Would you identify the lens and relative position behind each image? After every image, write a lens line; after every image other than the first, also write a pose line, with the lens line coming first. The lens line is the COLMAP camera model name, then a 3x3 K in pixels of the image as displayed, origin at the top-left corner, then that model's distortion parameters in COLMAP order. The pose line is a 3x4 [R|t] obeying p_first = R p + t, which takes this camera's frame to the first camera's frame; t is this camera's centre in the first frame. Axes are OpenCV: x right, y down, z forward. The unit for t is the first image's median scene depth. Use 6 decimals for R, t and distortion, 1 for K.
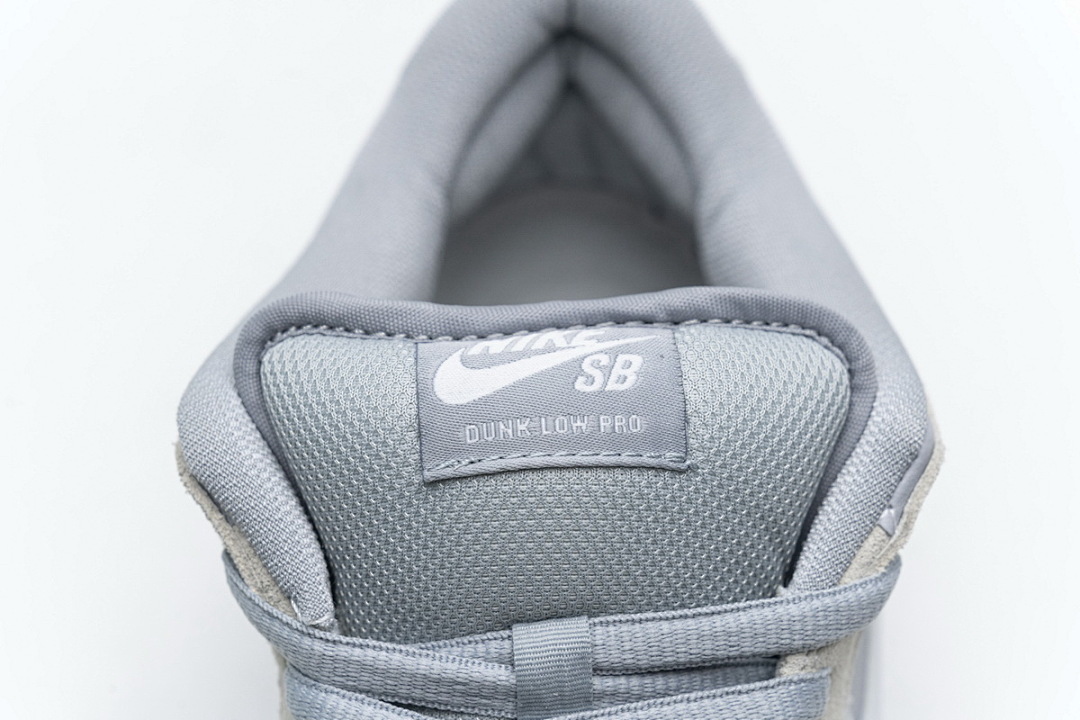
lens RADIAL K [[2084.3, 0, 538.4], [0, 2084.3, 356.6], [0, 0, 1]] dist [-0.010989, 0.000000]
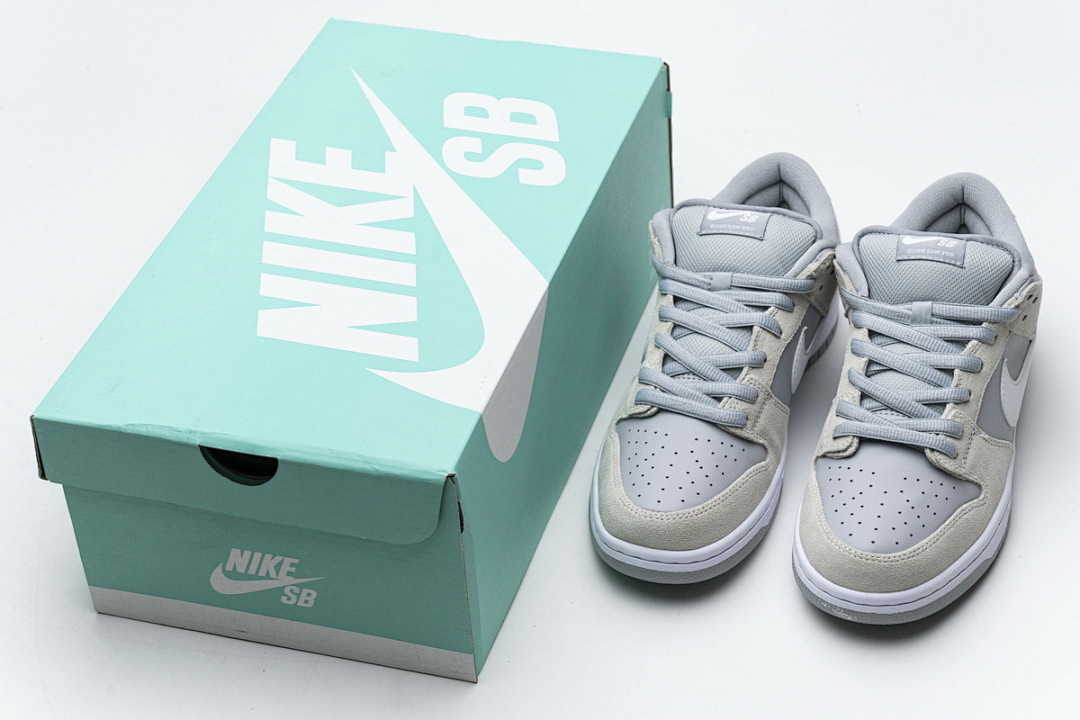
lens RADIAL K [[2084.3, 0, 545.6], [0, 2084.3, 365.4], [0, 0, 1]] dist [-0.010989, 0.000000]
pose [[0.950205, 0.120610, -0.287340, 0.472307], [-0.194585, 0.949854, -0.244775, 1.337431], [0.243409, 0.288498, 0.926024, -2.774126]]
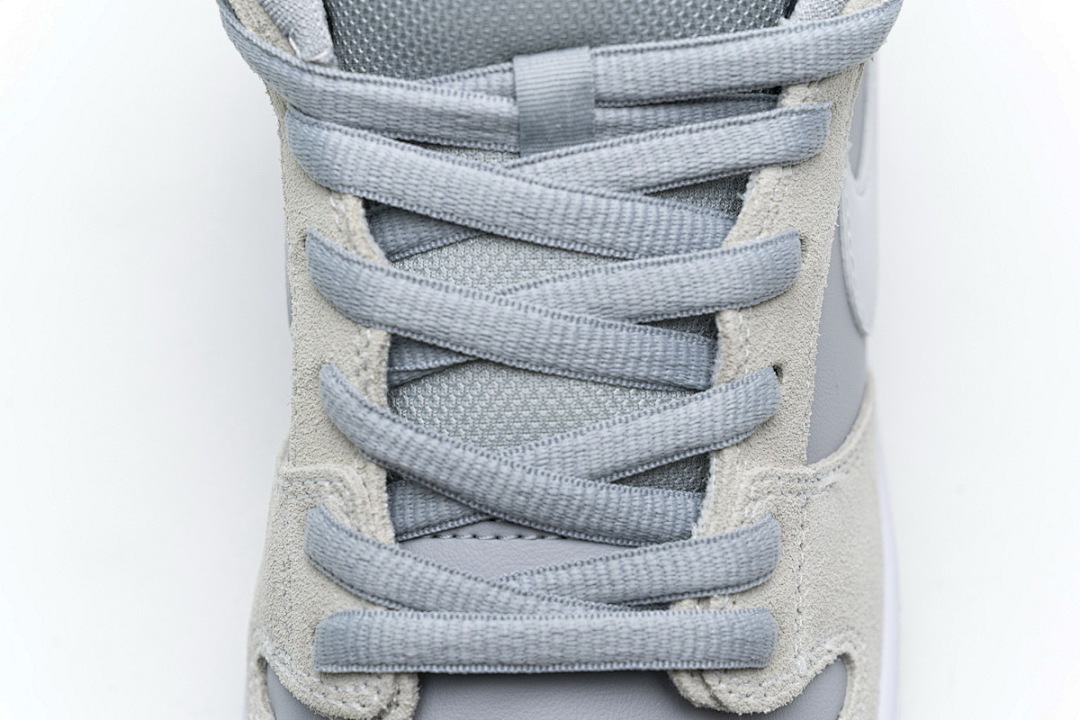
lens RADIAL K [[2084.3, 0, 545.4], [0, 2084.3, 362.1], [0, 0, 1]] dist [-0.010989, 0.000000]
pose [[0.999740, -0.020100, 0.010776, -0.010790], [0.017612, 0.980609, 0.195182, 0.077103], [-0.014490, -0.194941, 0.980708, -0.003453]]
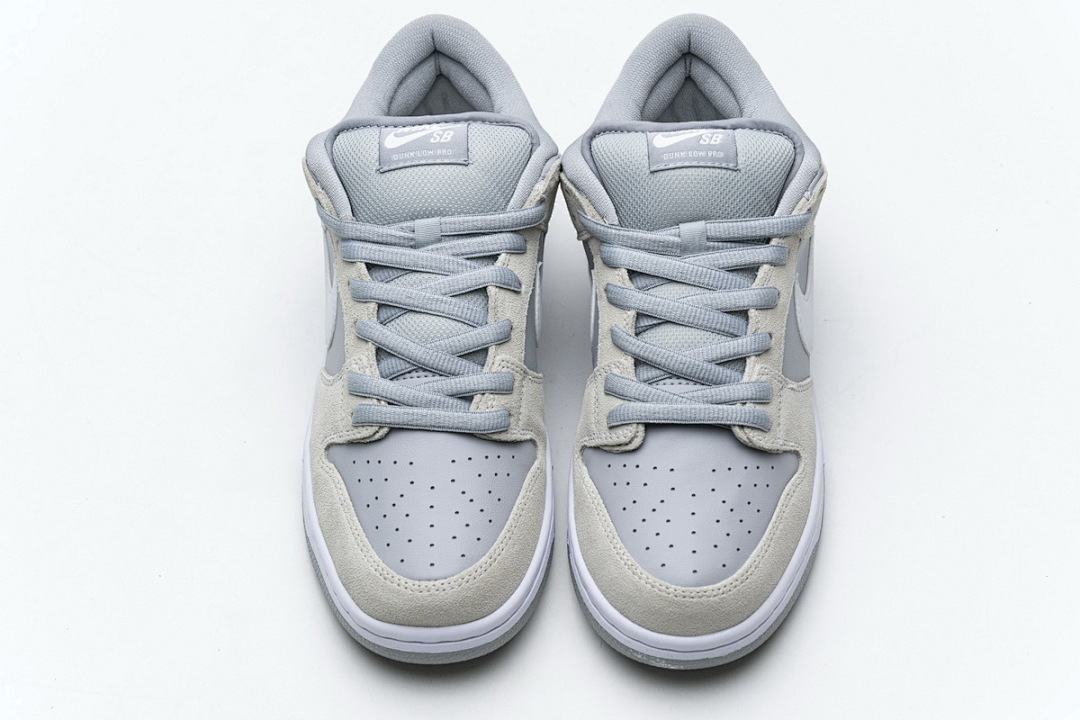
lens RADIAL K [[2084.3, 0, 536.4], [0, 2084.3, 363.1], [0, 0, 1]] dist [-0.010989, 0.000000]
pose [[0.999532, -0.004298, -0.030298, -0.125890], [0.001412, 0.995510, -0.094647, 0.603878], [0.030569, 0.094560, 0.995050, -1.933293]]
